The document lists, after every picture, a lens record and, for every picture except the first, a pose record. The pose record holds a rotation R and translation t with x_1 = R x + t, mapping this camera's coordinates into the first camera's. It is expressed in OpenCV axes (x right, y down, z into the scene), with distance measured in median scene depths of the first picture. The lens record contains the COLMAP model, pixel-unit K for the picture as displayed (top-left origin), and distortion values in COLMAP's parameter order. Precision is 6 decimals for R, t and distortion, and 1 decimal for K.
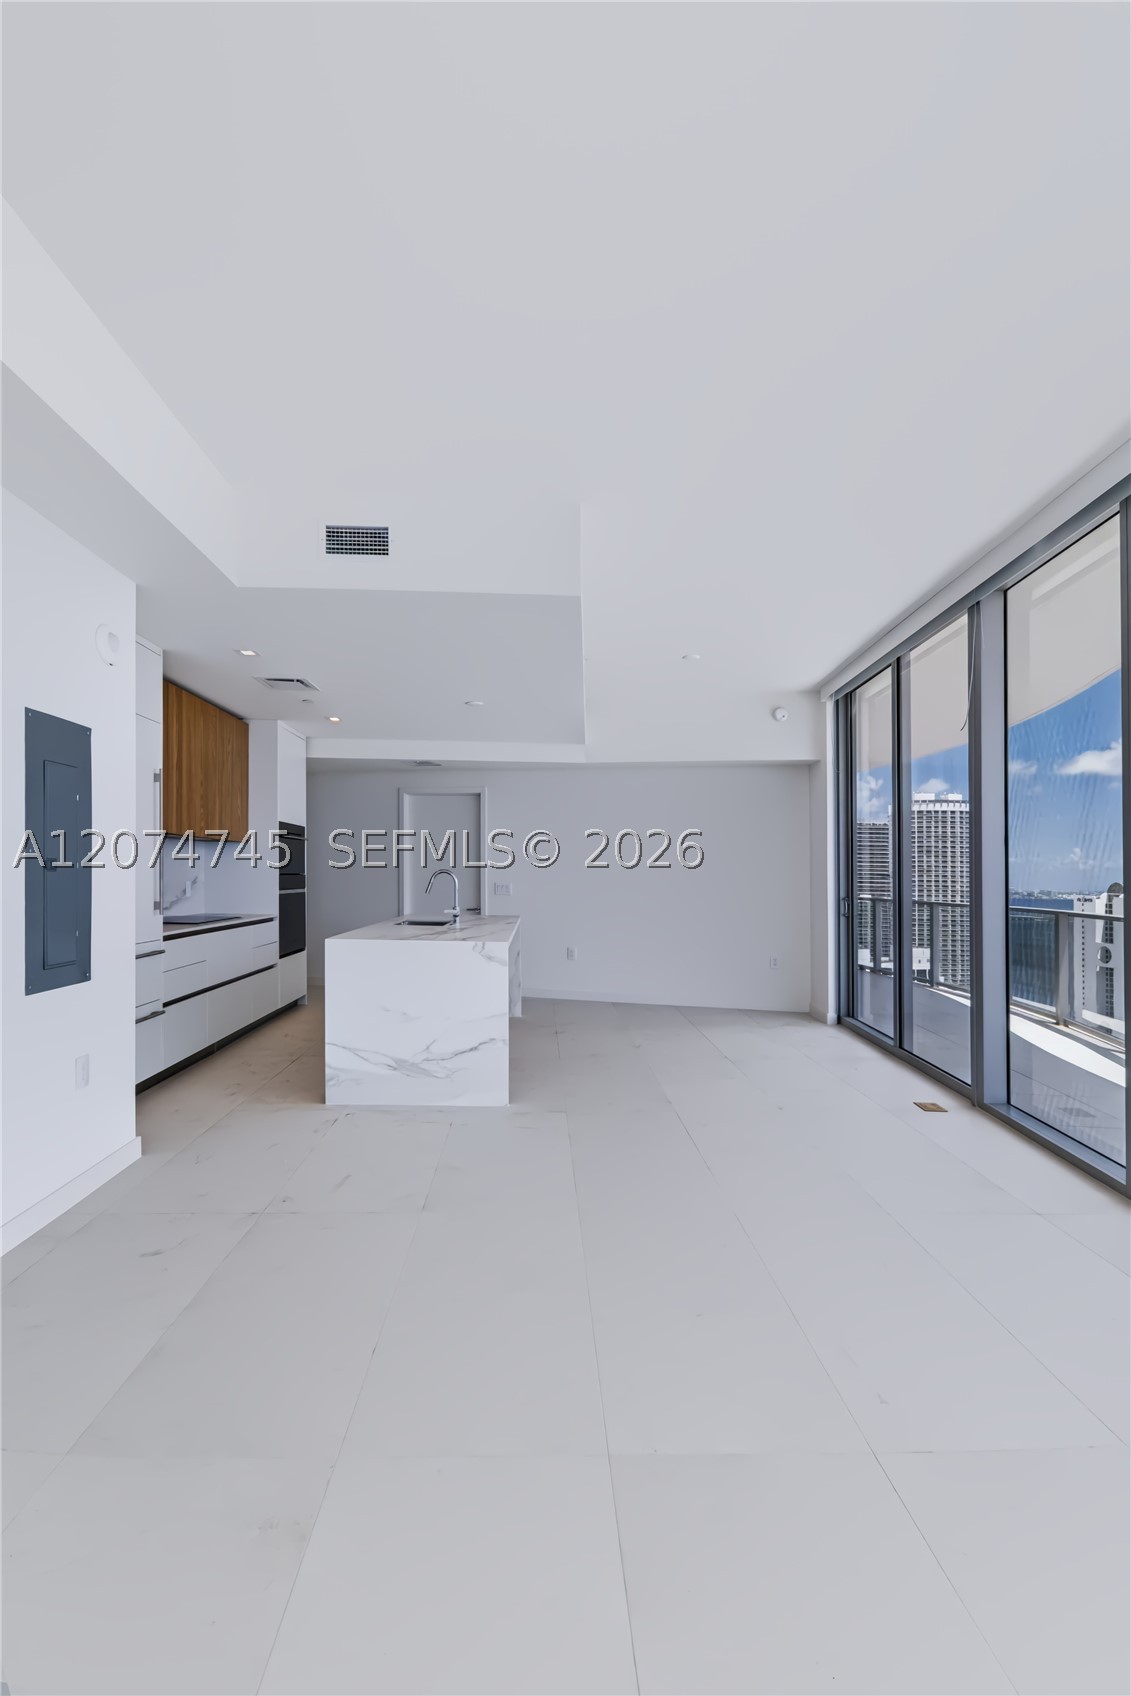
lens RADIAL K [[744.1, 0, 562.5], [0, 744.1, 873.6], [0, 0, 1]] dist [0.000616, 0.000034]
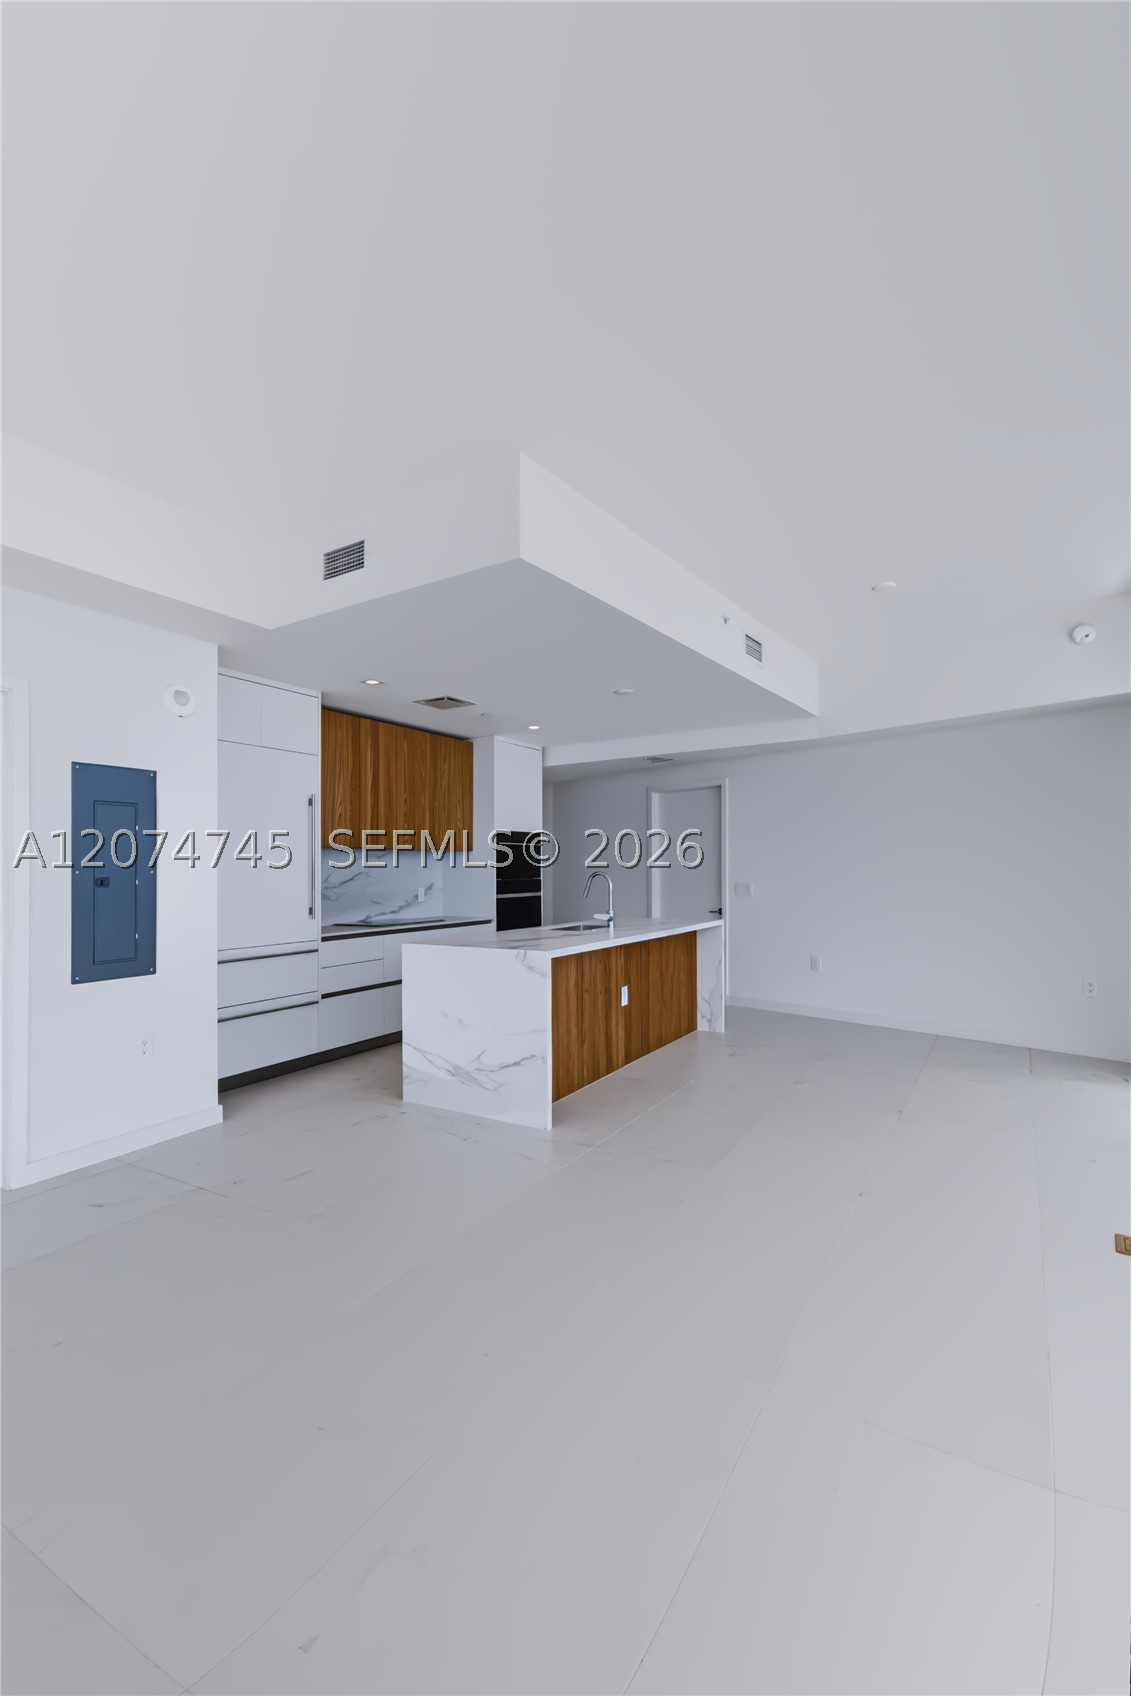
lens RADIAL K [[741.1, 0, 565.2], [0, 741.1, 879.5], [0, 0, 1]] dist [-0.000999, -0.000045]
pose [[0.836859, -0.023641, -0.546908, 0.442962], [0.029672, 0.999557, 0.002195, 0.002208], [0.546614, -0.018065, 0.837190, 0.248512]]
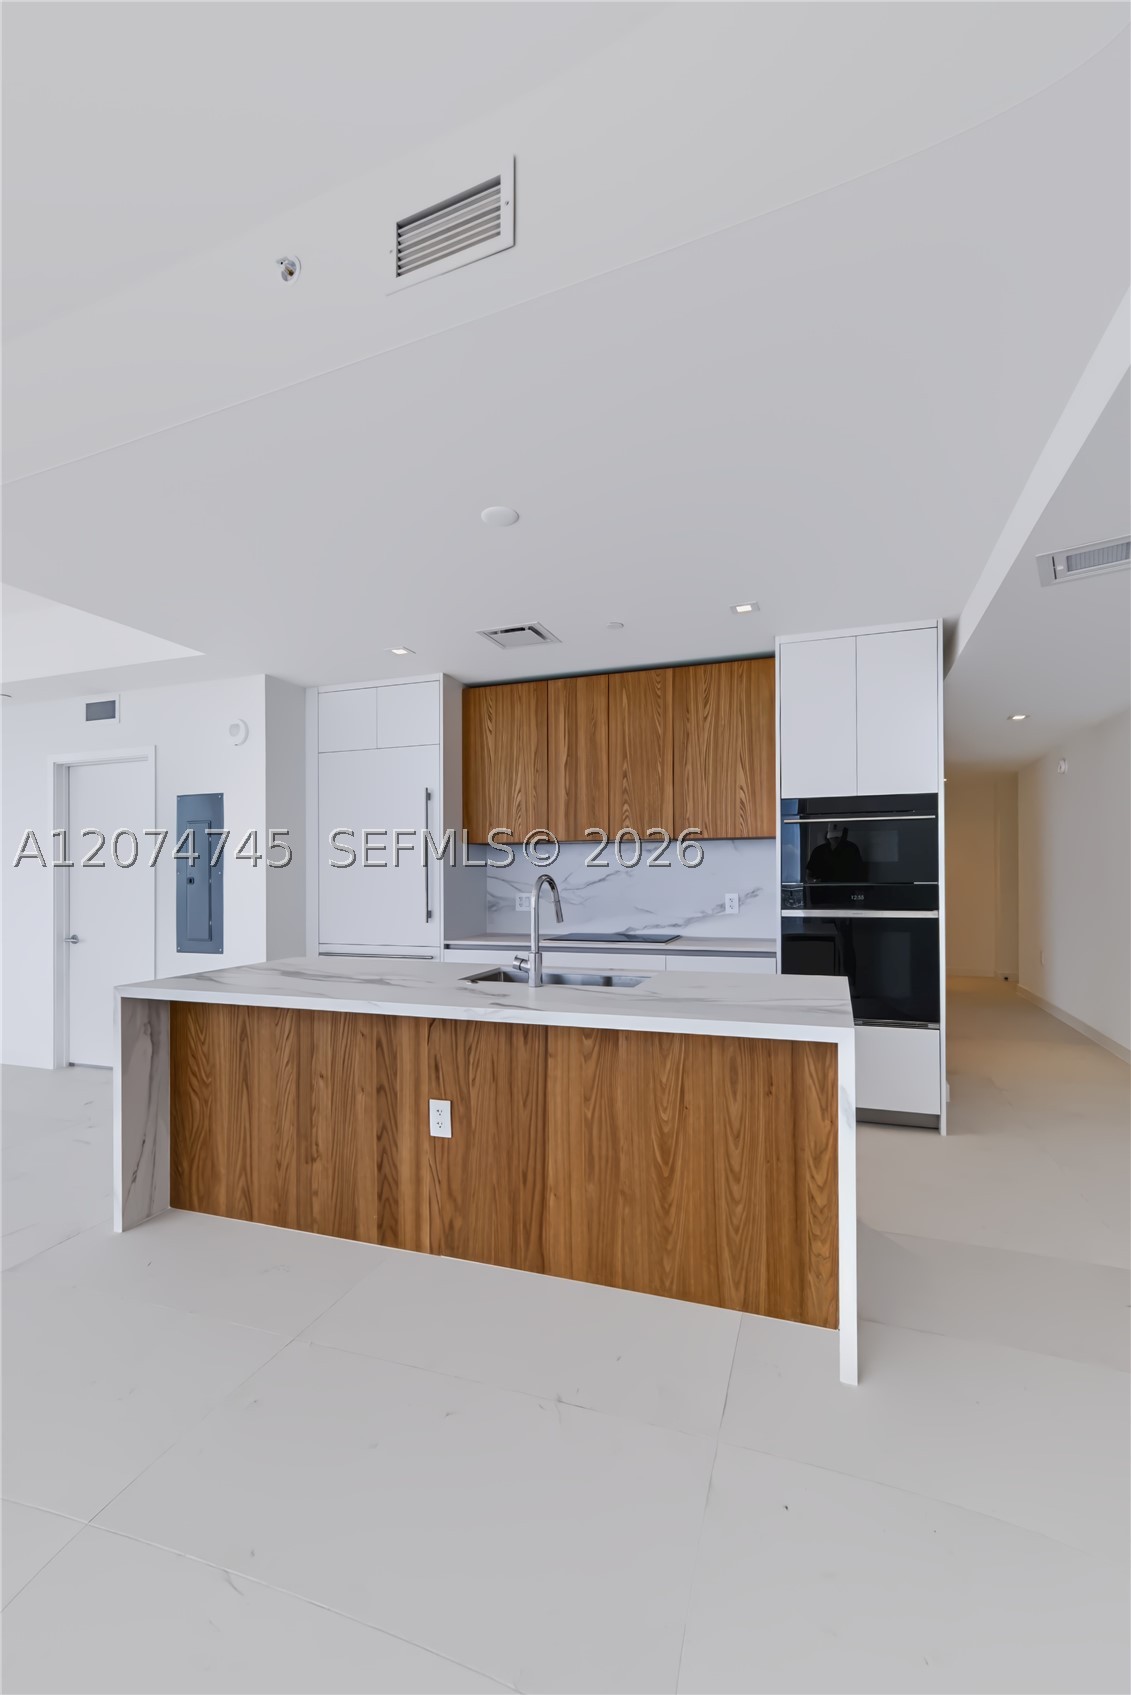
lens RADIAL K [[737.0, 0, 561.2], [0, 737.0, 872.3], [0, 0, 1]] dist [-0.000628, 0.000006]
pose [[-0.357188, -0.016402, -0.933889, 0.403930], [0.004461, 0.999804, -0.019266, 0.003117], [0.934022, -0.011048, -0.357045, 1.618000]]
